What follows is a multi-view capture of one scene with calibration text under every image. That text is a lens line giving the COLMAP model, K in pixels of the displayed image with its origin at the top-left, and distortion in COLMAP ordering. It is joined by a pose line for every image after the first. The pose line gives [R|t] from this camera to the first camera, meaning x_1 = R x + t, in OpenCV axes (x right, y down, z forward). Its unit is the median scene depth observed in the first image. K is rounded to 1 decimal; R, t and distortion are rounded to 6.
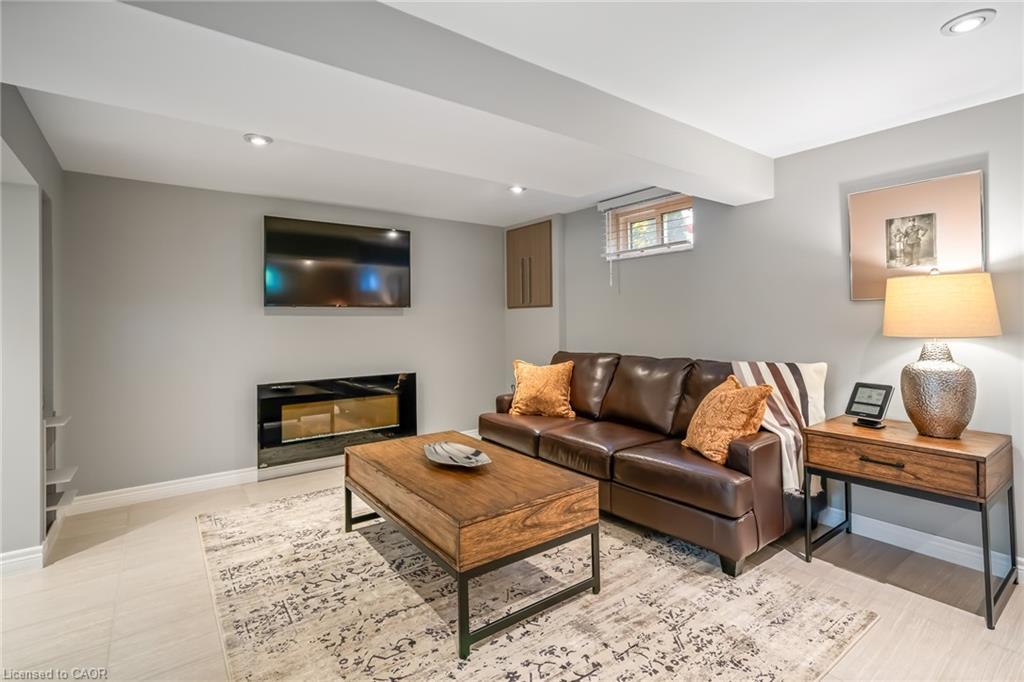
lens RADIAL K [[483.0, 0, 510.6], [0, 483.0, 321.1], [0, 0, 1]] dist [-0.002106, -0.000005]
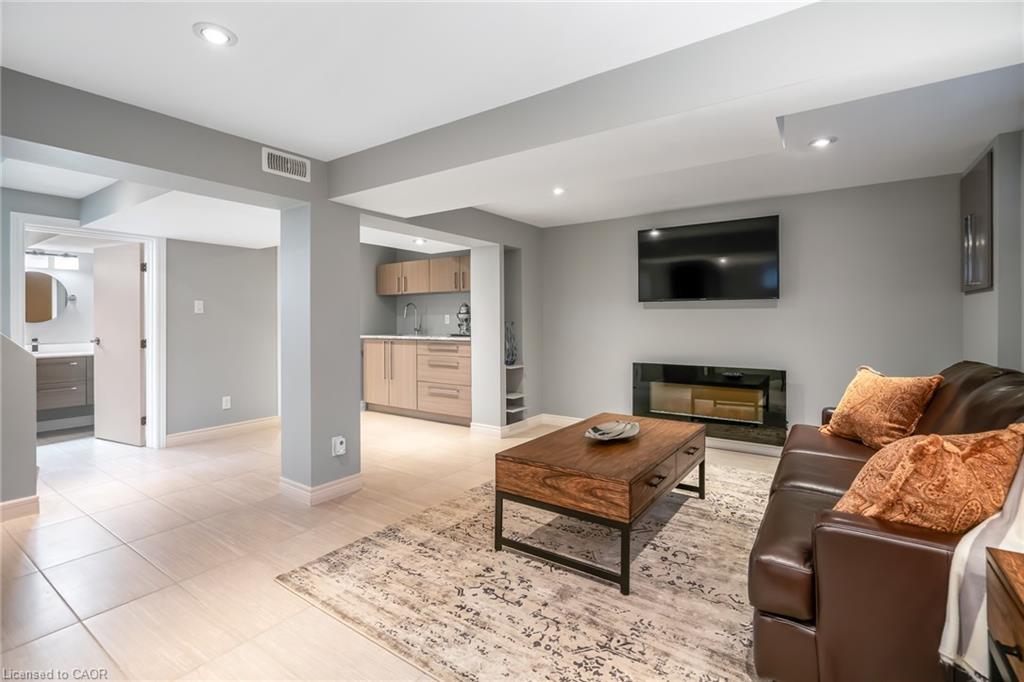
lens RADIAL K [[468.2, 0, 511.9], [0, 468.2, 323.4], [0, 0, 1]] dist [-0.002658, 0.000731]
pose [[0.322734, 0.017493, -0.946328, 1.039058], [0.001145, 0.999821, 0.018873, 0.002159], [0.946489, -0.007174, 0.322656, 0.513301]]
